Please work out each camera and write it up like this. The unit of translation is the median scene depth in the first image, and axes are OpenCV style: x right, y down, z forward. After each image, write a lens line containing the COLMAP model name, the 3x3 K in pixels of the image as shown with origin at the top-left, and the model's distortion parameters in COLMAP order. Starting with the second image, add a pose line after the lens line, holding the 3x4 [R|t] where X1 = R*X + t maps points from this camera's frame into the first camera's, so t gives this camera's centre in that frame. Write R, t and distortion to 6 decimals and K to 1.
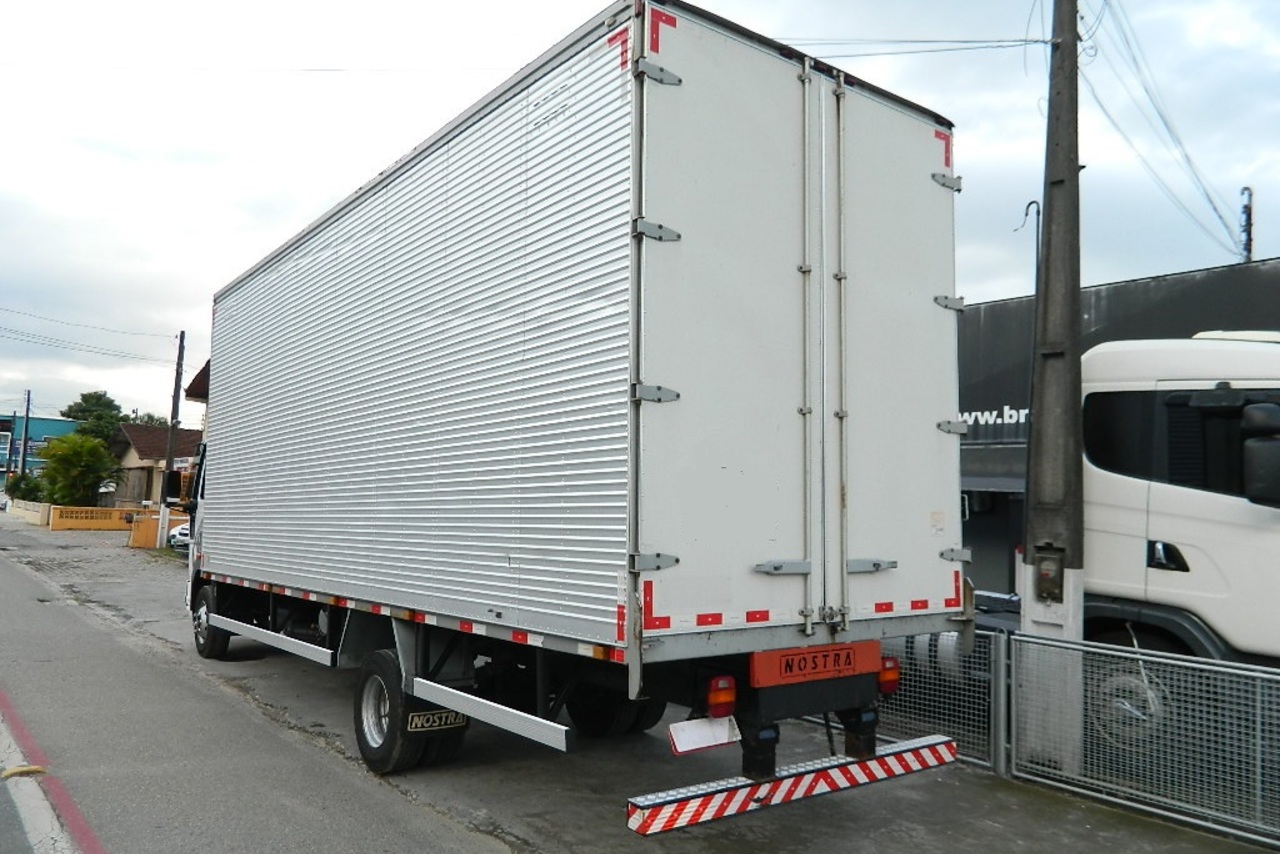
lens RADIAL K [[966.4, 0, 640.0], [0, 966.4, 427.0], [0, 0, 1]] dist [0.006198, 0.001174]
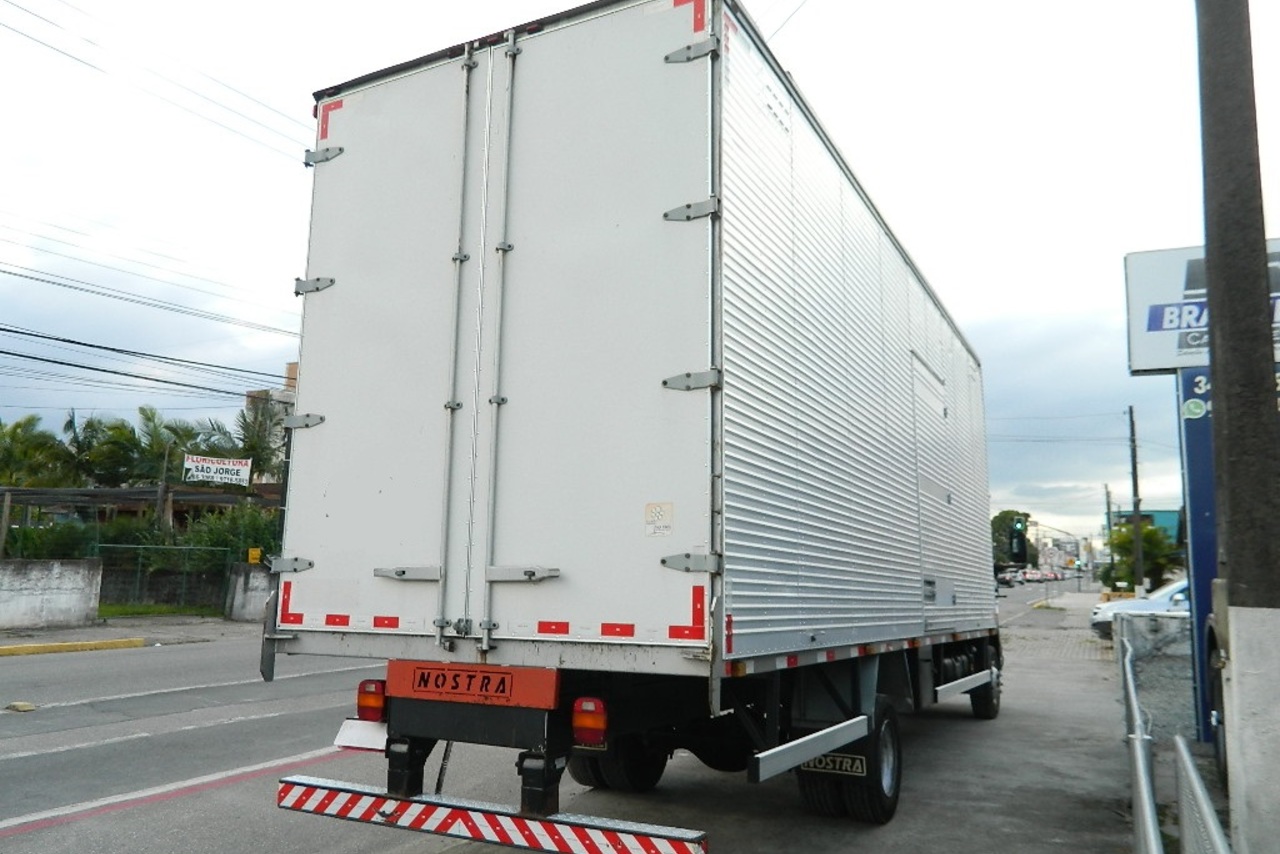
lens RADIAL K [[892.9, 0, 640.0], [0, 892.9, 427.0], [0, 0, 1]] dist [0.004507, 0.002928]
pose [[0.429903, -0.162237, -0.888179, 1.022583], [0.085224, 0.986623, -0.138968, 0.140249], [0.898844, -0.015952, 0.437979, 0.793071]]
